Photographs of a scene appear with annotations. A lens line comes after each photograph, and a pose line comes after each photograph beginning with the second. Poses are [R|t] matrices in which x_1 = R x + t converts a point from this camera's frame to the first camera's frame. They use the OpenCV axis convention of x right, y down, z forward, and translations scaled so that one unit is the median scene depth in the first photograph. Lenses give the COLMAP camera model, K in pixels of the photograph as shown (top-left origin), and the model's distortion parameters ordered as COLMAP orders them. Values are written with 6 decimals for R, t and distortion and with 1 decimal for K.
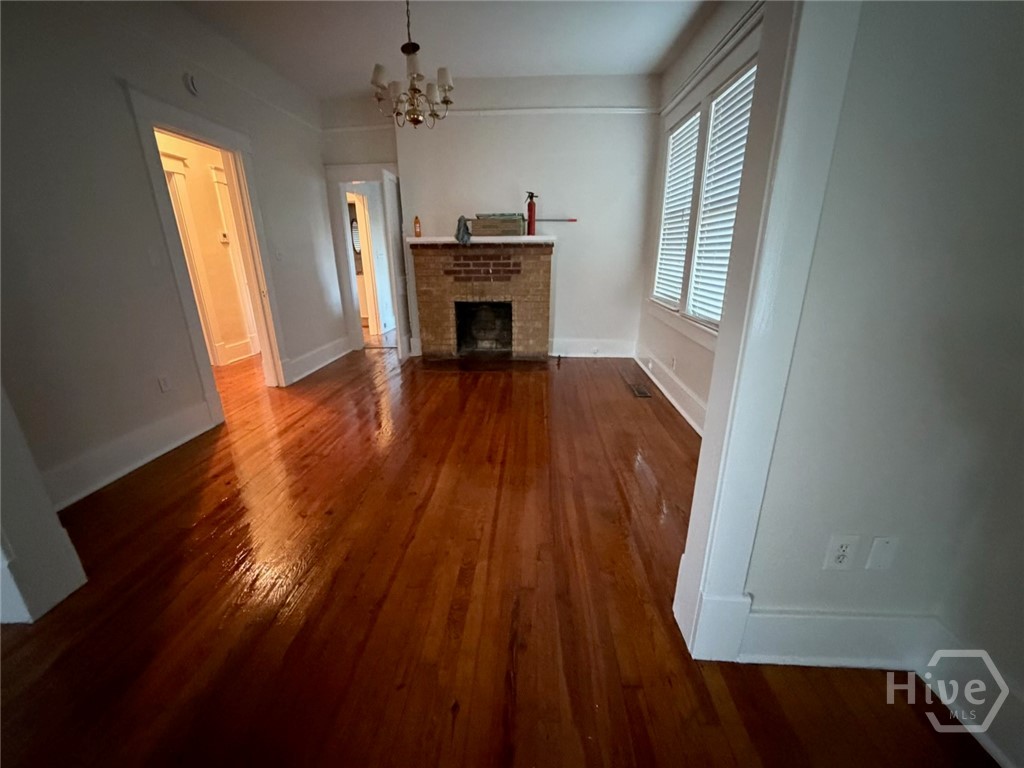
lens RADIAL K [[407.4, 0, 510.6], [0, 407.4, 384.6], [0, 0, 1]] dist [-0.000351, -0.000642]
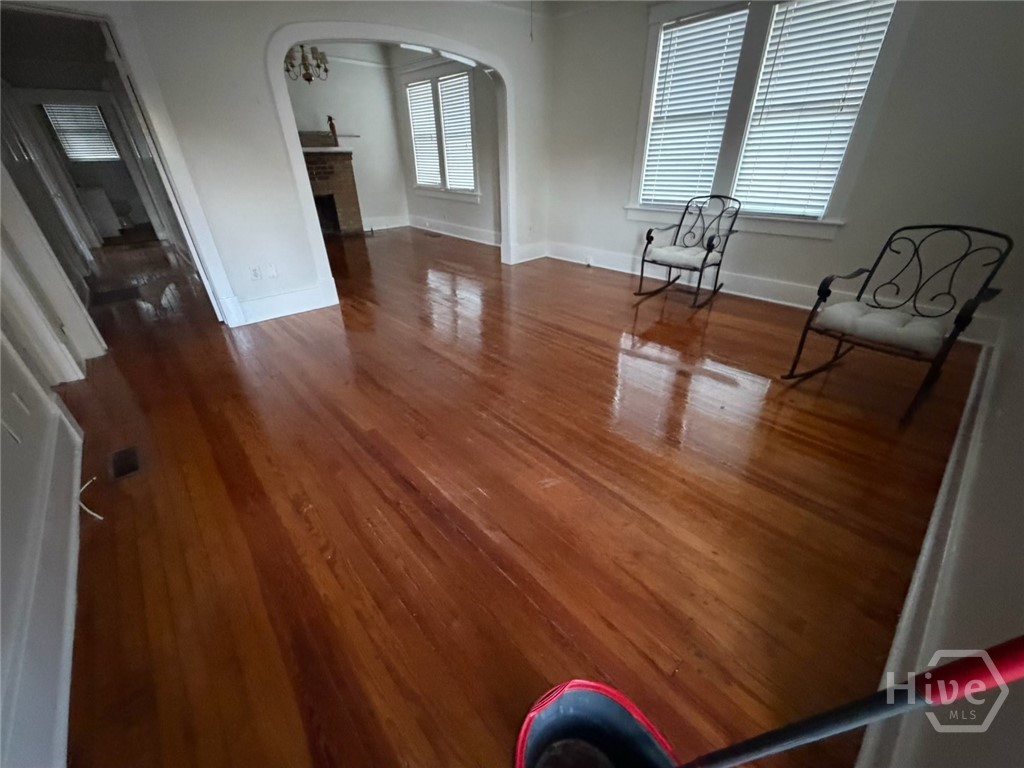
lens RADIAL K [[407.4, 0, 513.9], [0, 407.4, 384.6], [0, 0, 1]] dist [-0.000351, -0.000642]
pose [[0.713388, -0.347101, 0.608768, -0.717569], [0.223821, 0.936071, 0.271433, 0.207474], [-0.664065, -0.057382, 0.745470, -0.643484]]
